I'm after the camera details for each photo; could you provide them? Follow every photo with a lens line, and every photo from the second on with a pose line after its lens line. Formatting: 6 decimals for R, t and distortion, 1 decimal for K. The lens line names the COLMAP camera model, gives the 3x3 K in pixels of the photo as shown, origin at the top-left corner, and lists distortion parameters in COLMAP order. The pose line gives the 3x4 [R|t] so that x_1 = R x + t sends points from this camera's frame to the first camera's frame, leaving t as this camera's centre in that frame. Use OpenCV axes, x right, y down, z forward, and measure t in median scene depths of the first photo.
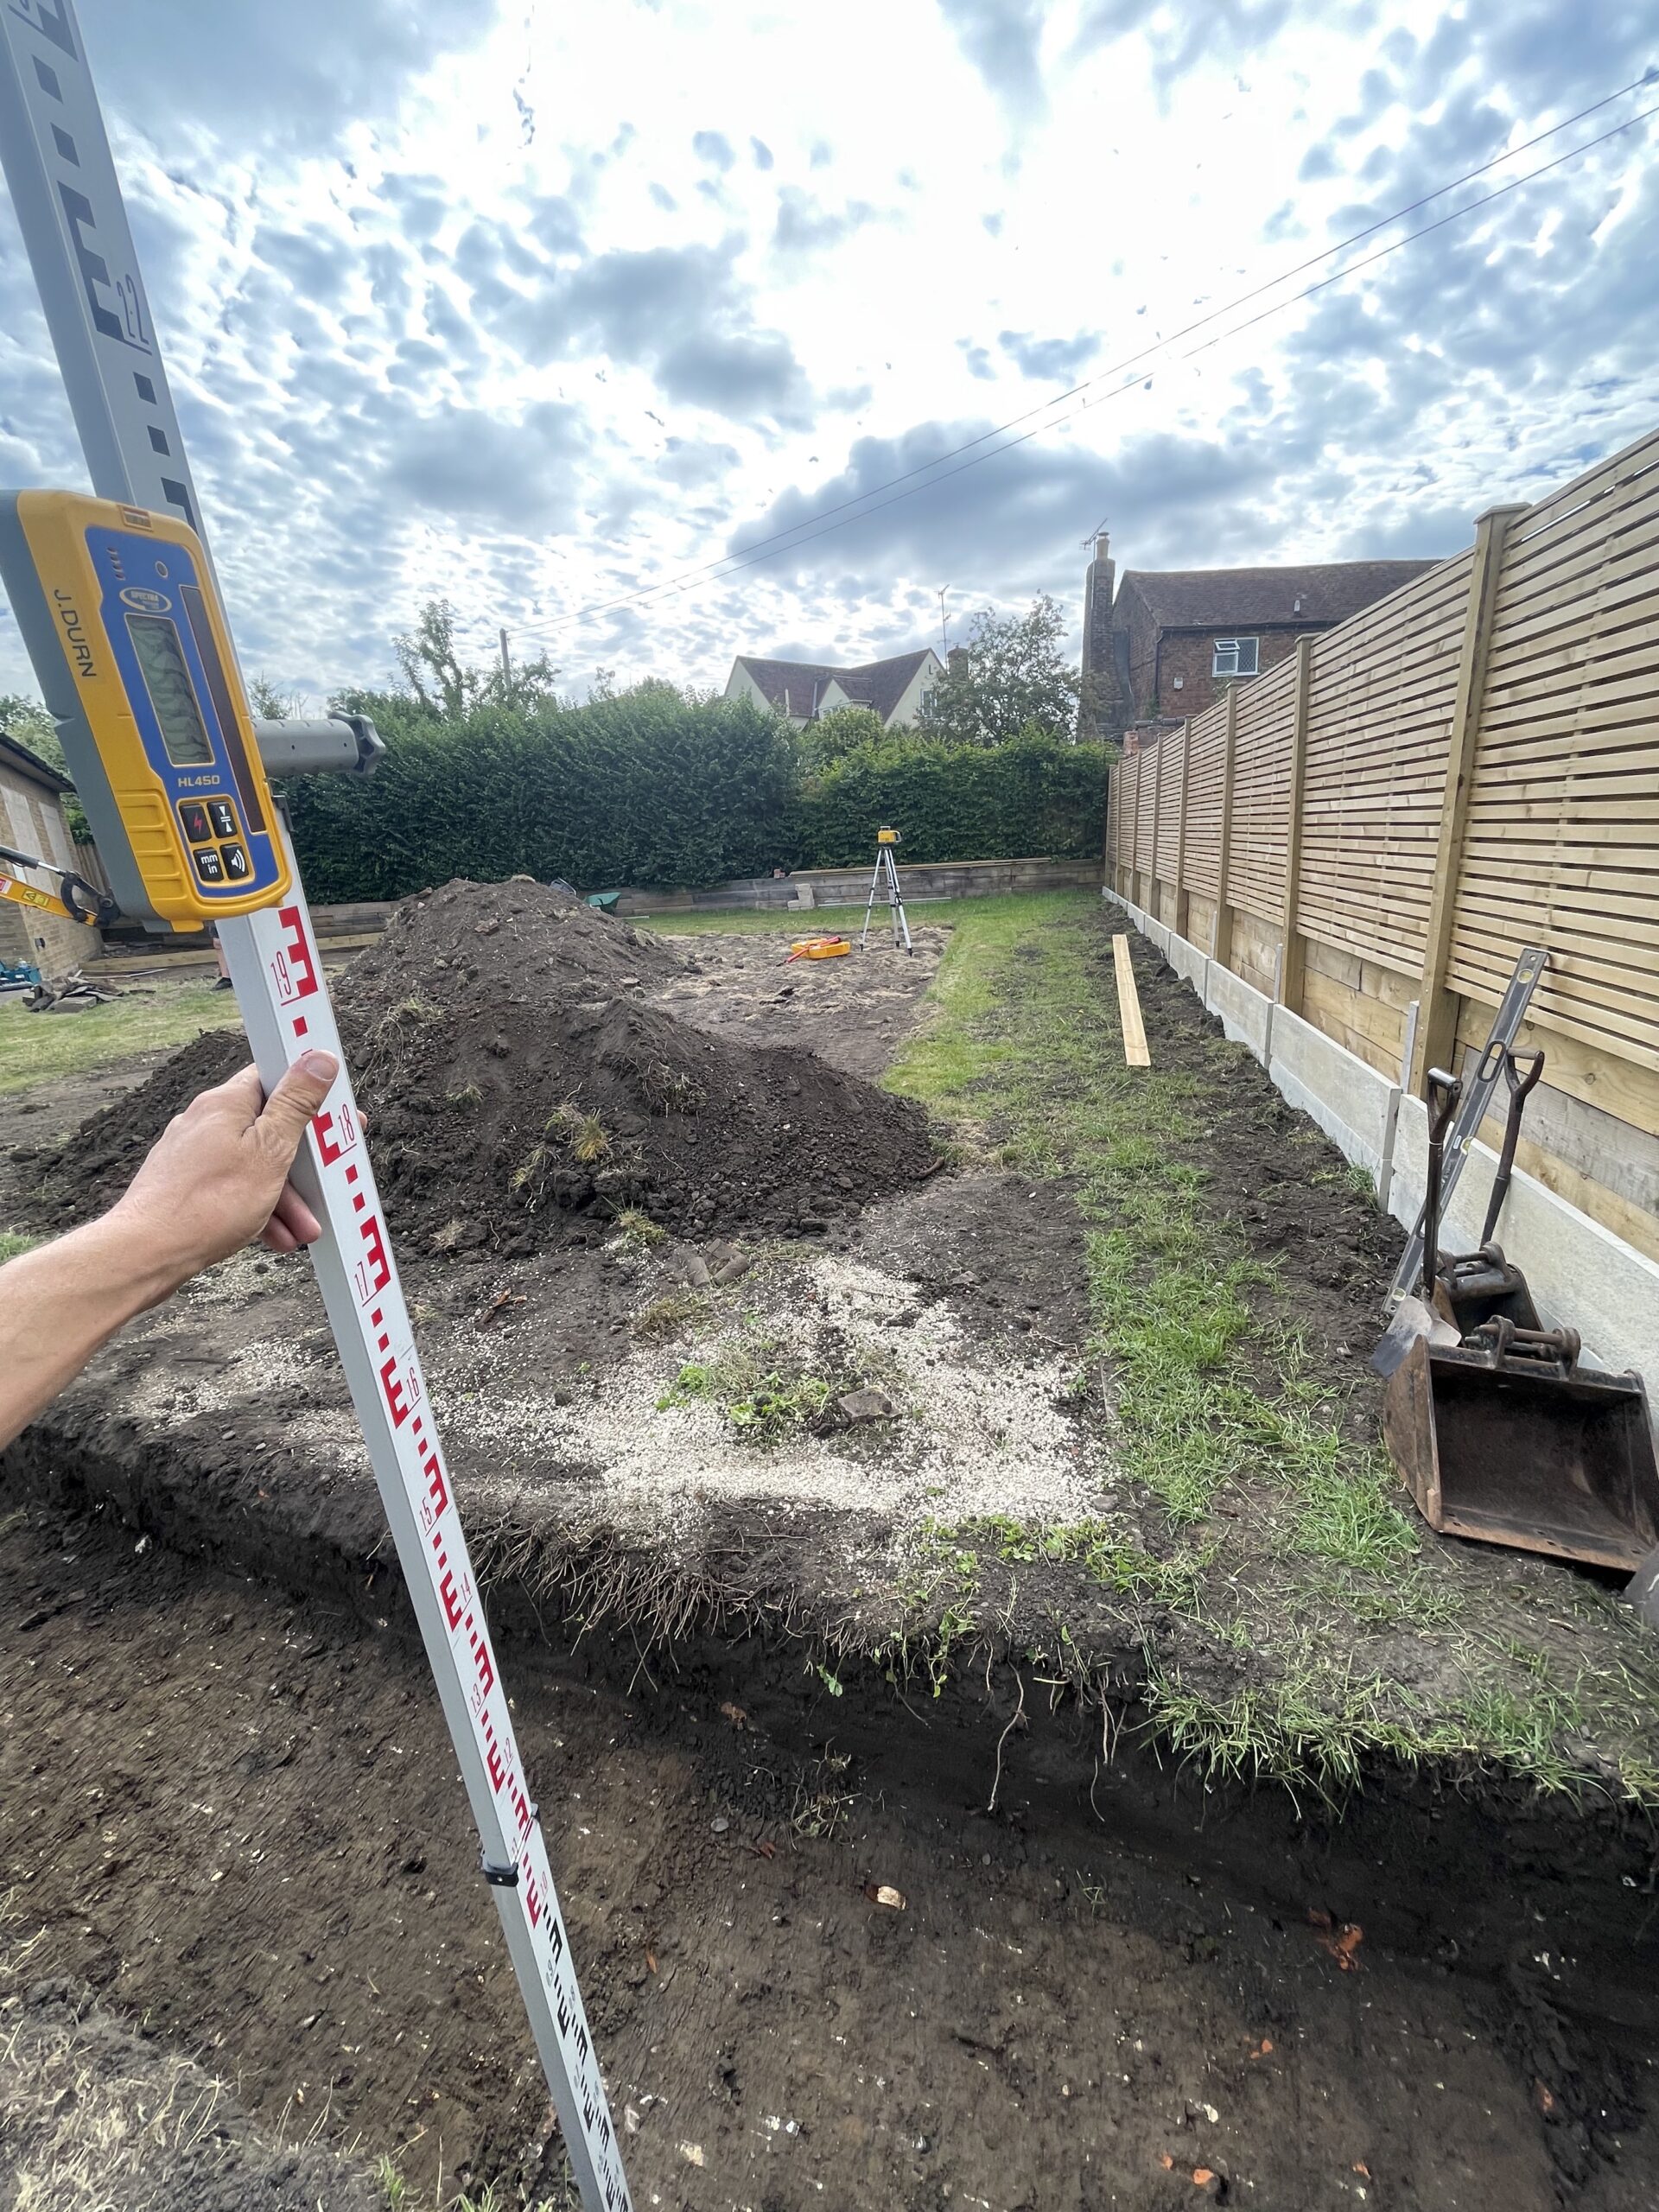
lens RADIAL K [[911.1, 0, 803.2], [0, 911.1, 1108.9], [0, 0, 1]] dist [0.003080, -0.000090]
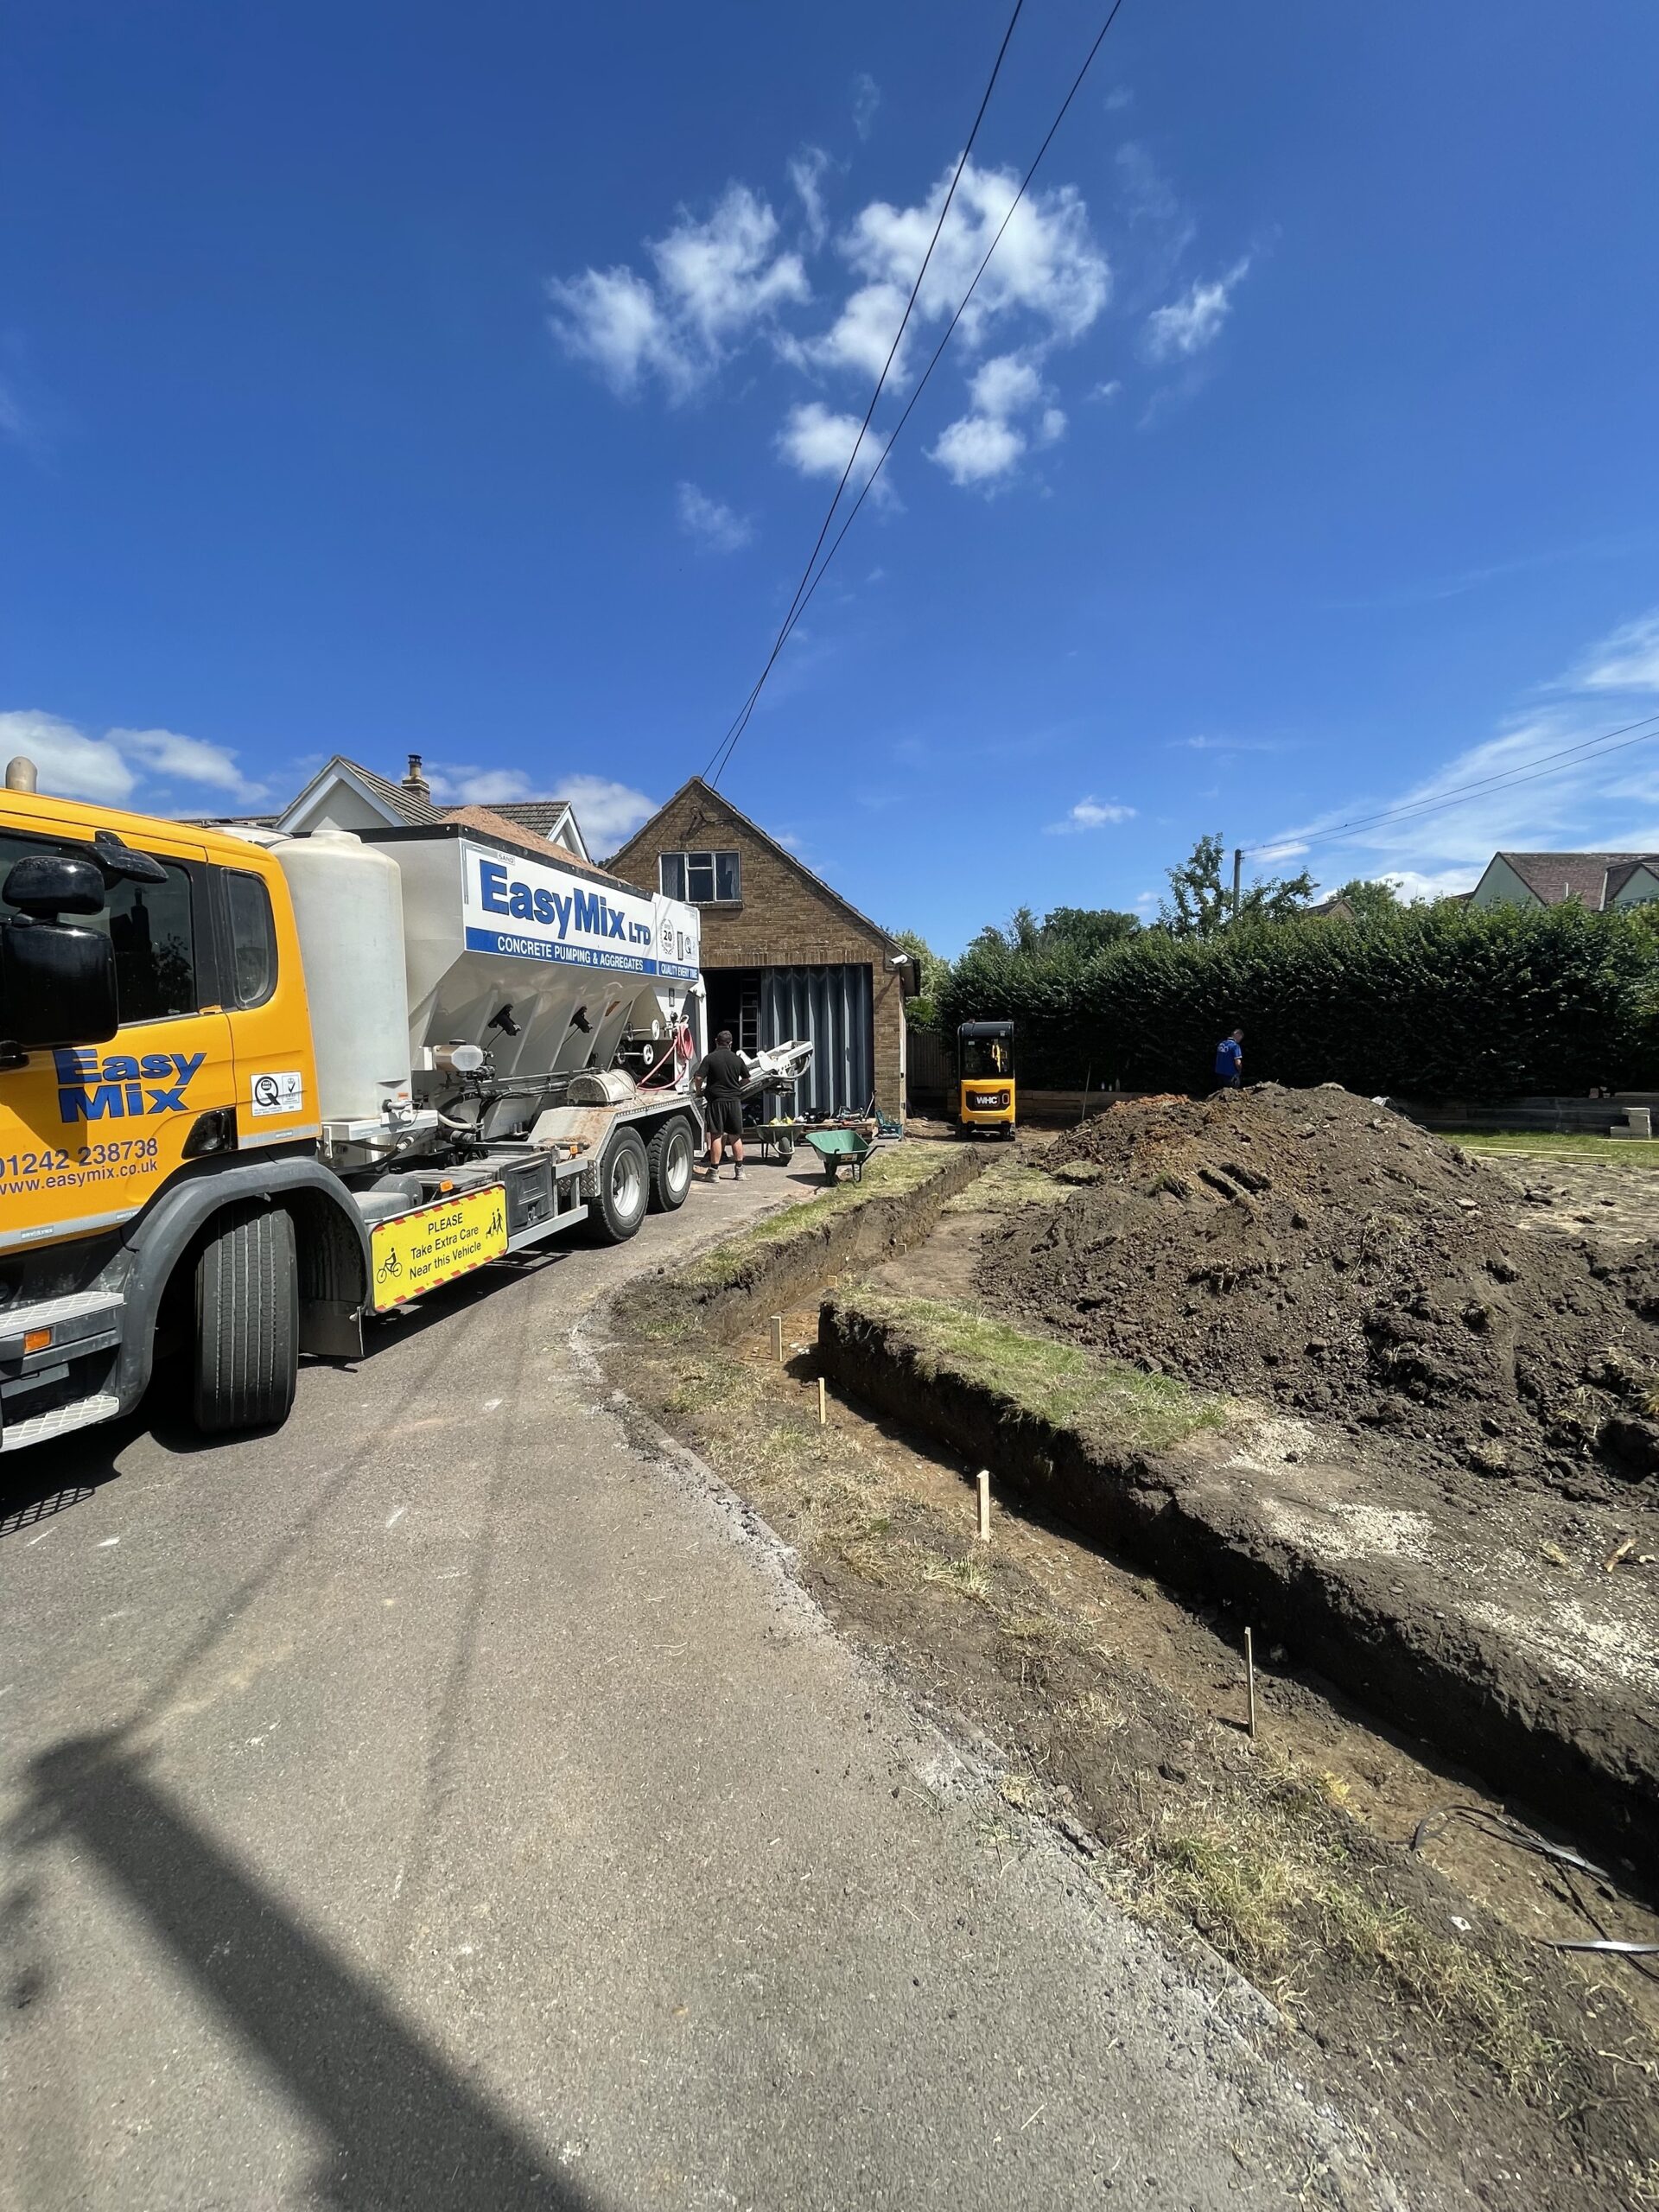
lens RADIAL K [[890.4, 0, 823.7], [0, 890.4, 1120.1], [0, 0, 1]] dist [0.002784, -0.002785]
pose [[0.785003, 0.090030, -0.612915, -0.086344], [-0.204493, 0.971584, -0.119194, 0.010976], [0.584768, 0.218904, 0.781107, -0.059646]]
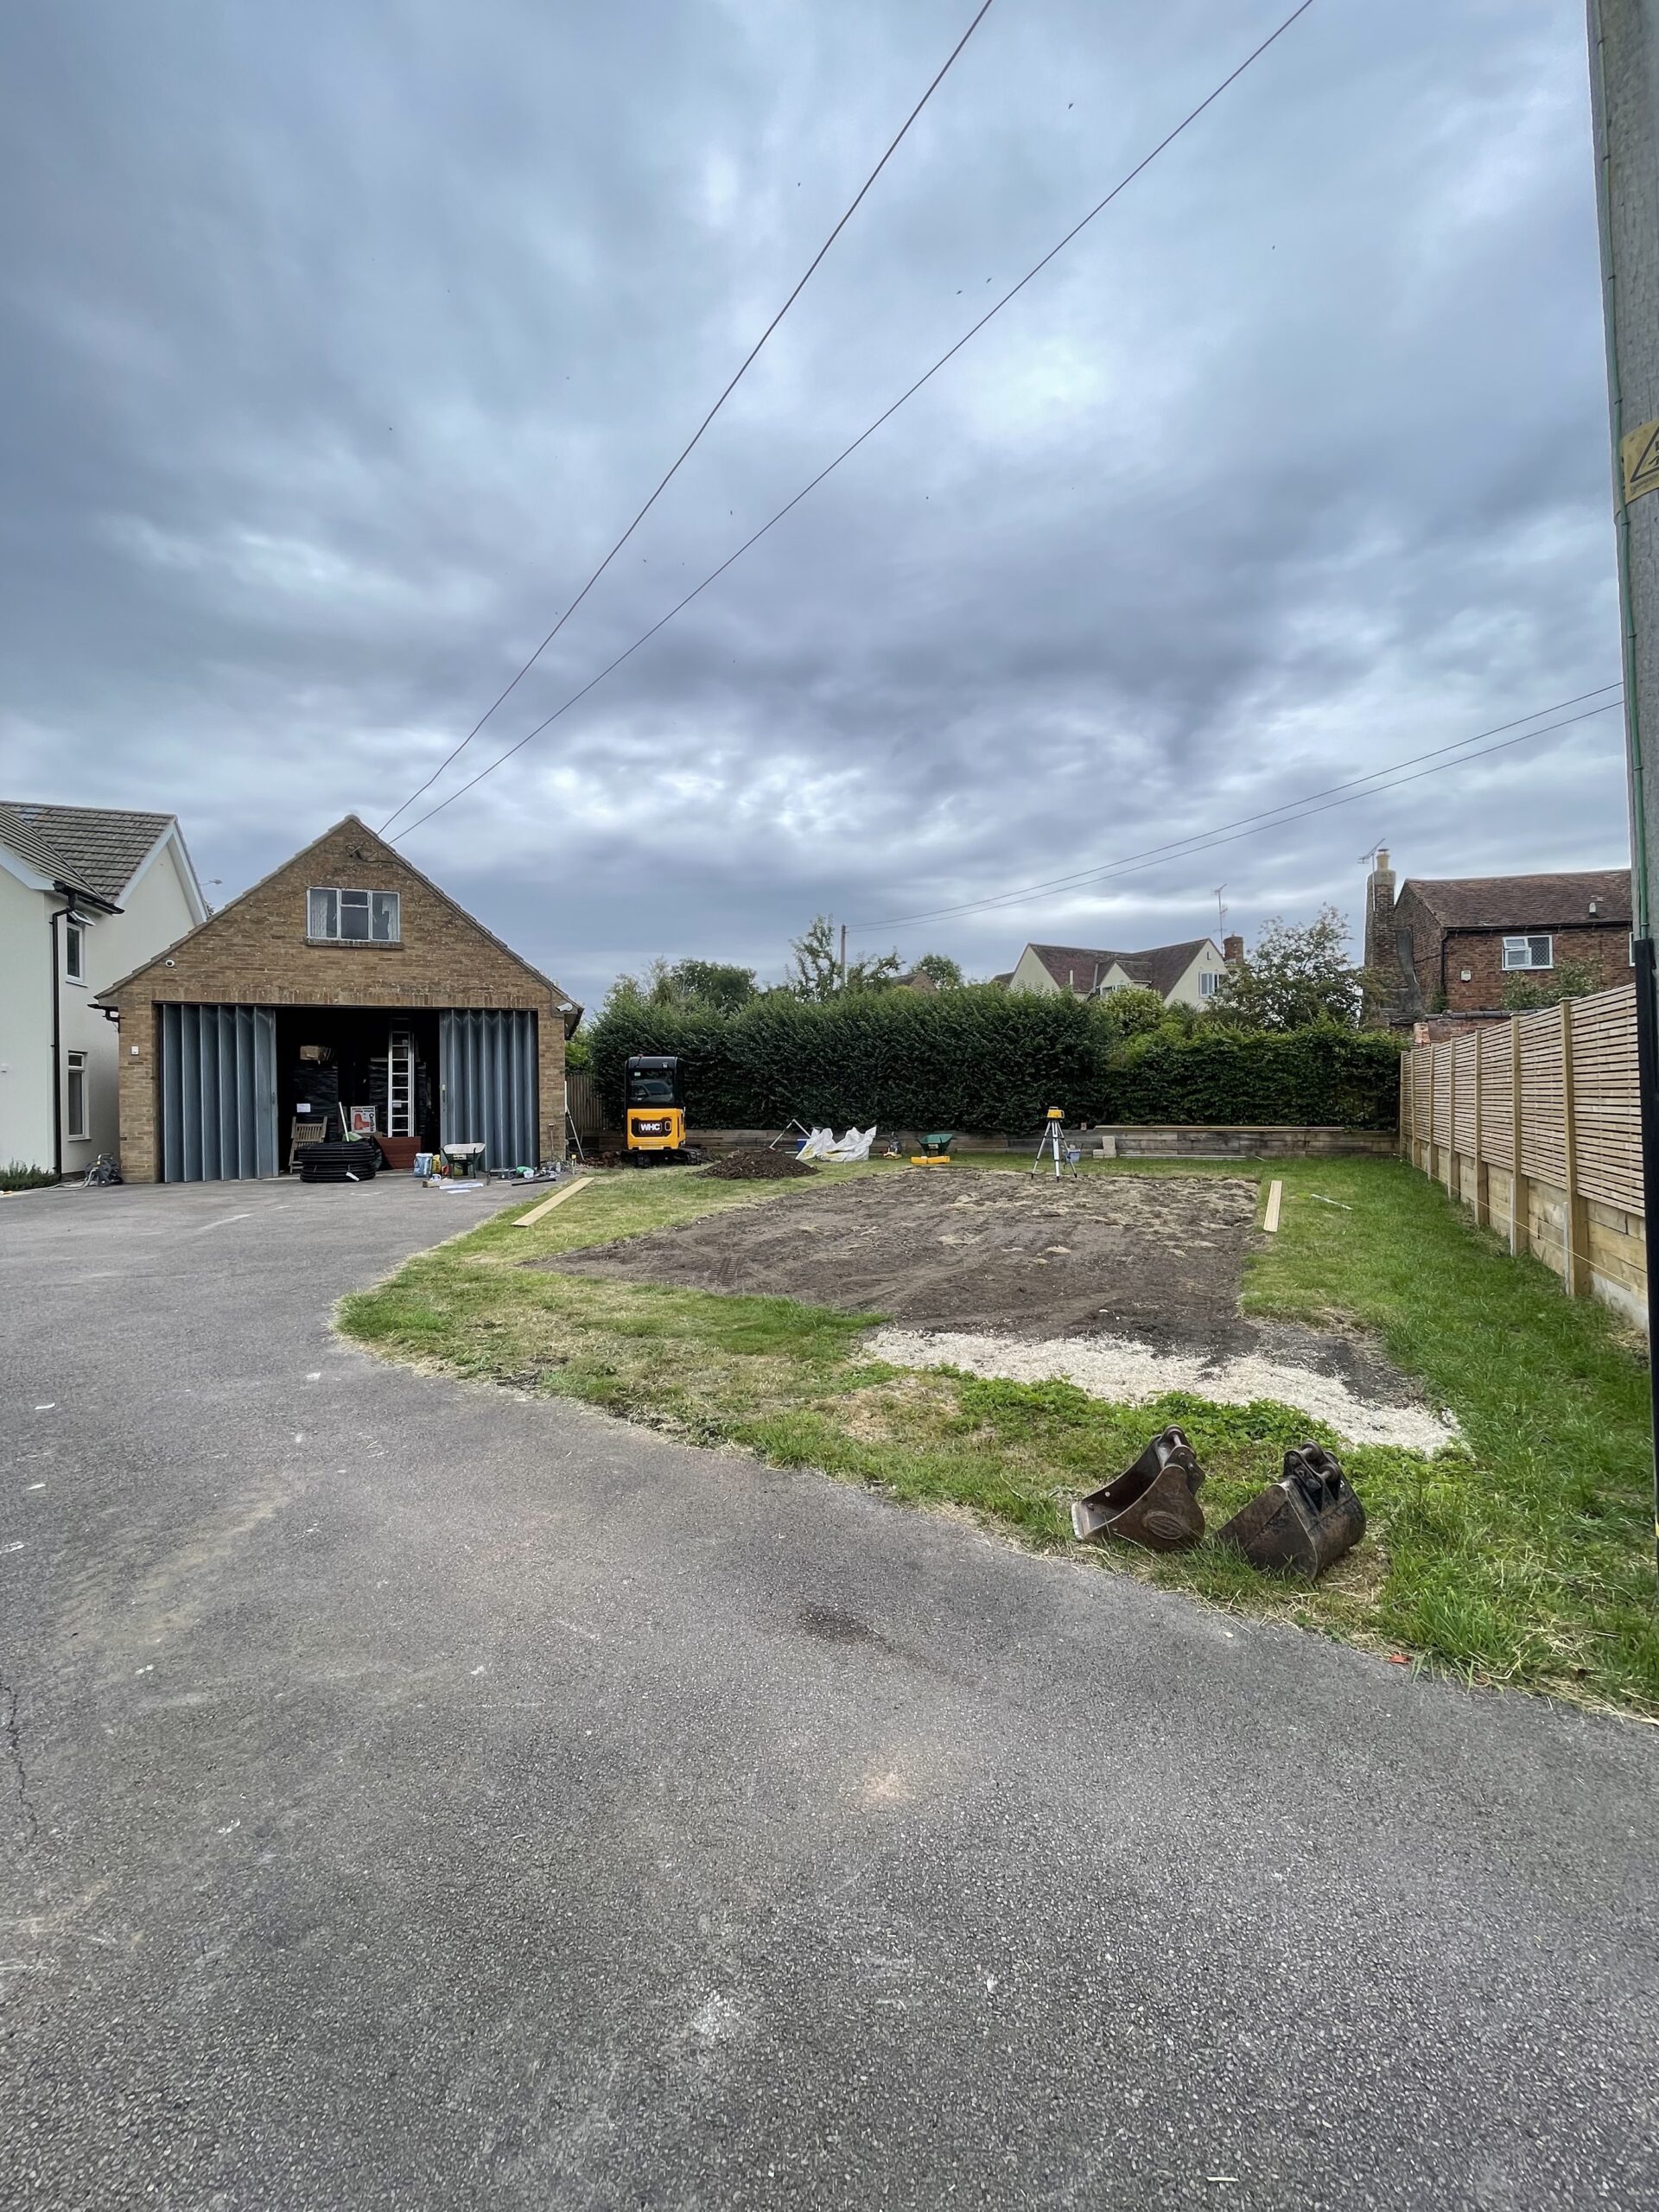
lens RADIAL K [[890.4, 0, 823.7], [0, 890.4, 1120.1], [0, 0, 1]] dist [0.002784, -0.002785]
pose [[0.966462, 0.056885, -0.250429, -0.069269], [-0.117555, 0.964989, -0.234472, 0.044716], [0.228323, 0.256048, 0.939312, -0.166933]]
